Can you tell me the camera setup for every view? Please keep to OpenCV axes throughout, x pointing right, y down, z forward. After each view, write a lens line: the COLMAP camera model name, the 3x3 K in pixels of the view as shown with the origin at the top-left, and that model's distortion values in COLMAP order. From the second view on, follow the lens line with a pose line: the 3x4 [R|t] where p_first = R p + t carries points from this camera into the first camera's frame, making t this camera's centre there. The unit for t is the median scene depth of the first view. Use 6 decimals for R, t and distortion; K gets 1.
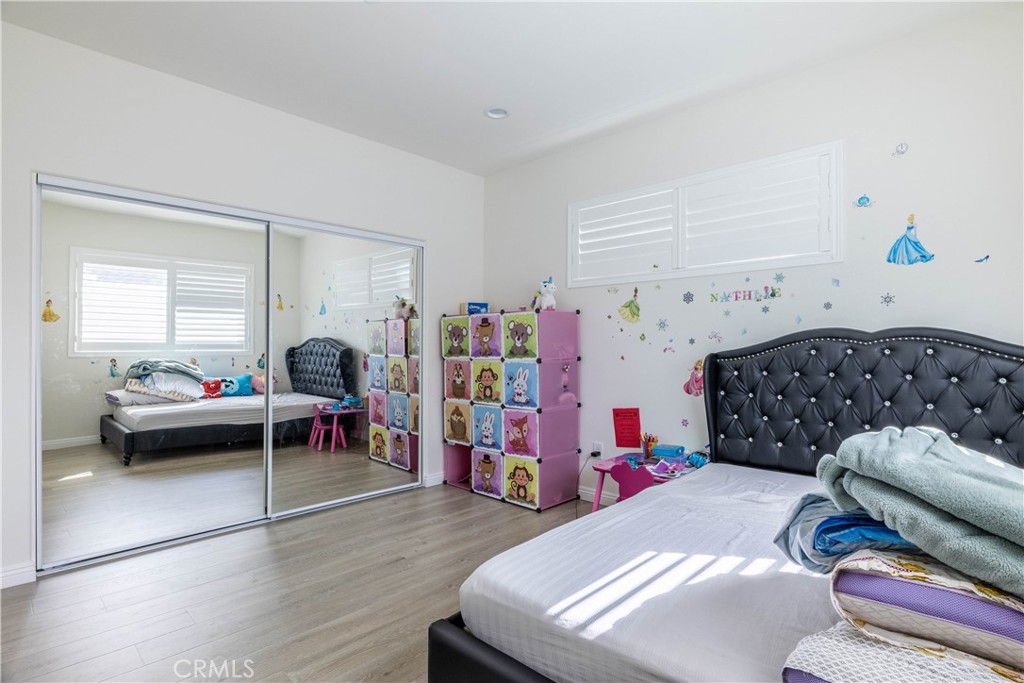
lens RADIAL K [[507.1, 0, 515.2], [0, 507.1, 346.0], [0, 0, 1]] dist [-0.002101, -0.000151]
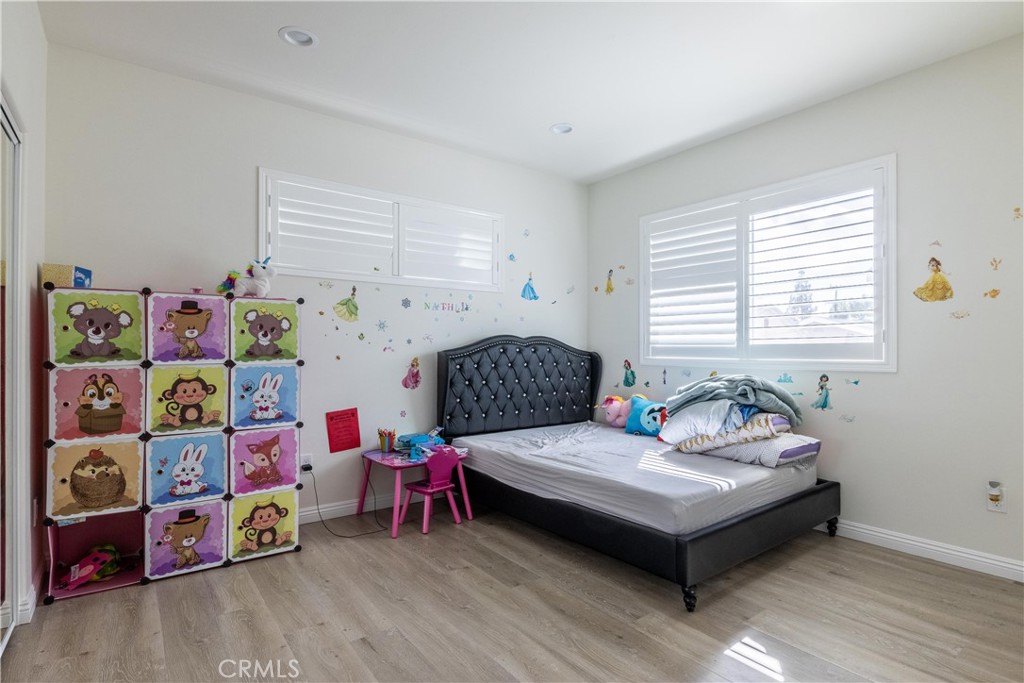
lens RADIAL K [[525.5, 0, 514.7], [0, 525.5, 347.5], [0, 0, 1]] dist [-0.001241, -0.000281]
pose [[0.171742, 0.002177, 0.985140, -0.694607], [-0.004151, 0.999990, -0.001486, 0.004120], [-0.985133, -0.003835, 0.171749, 0.500035]]
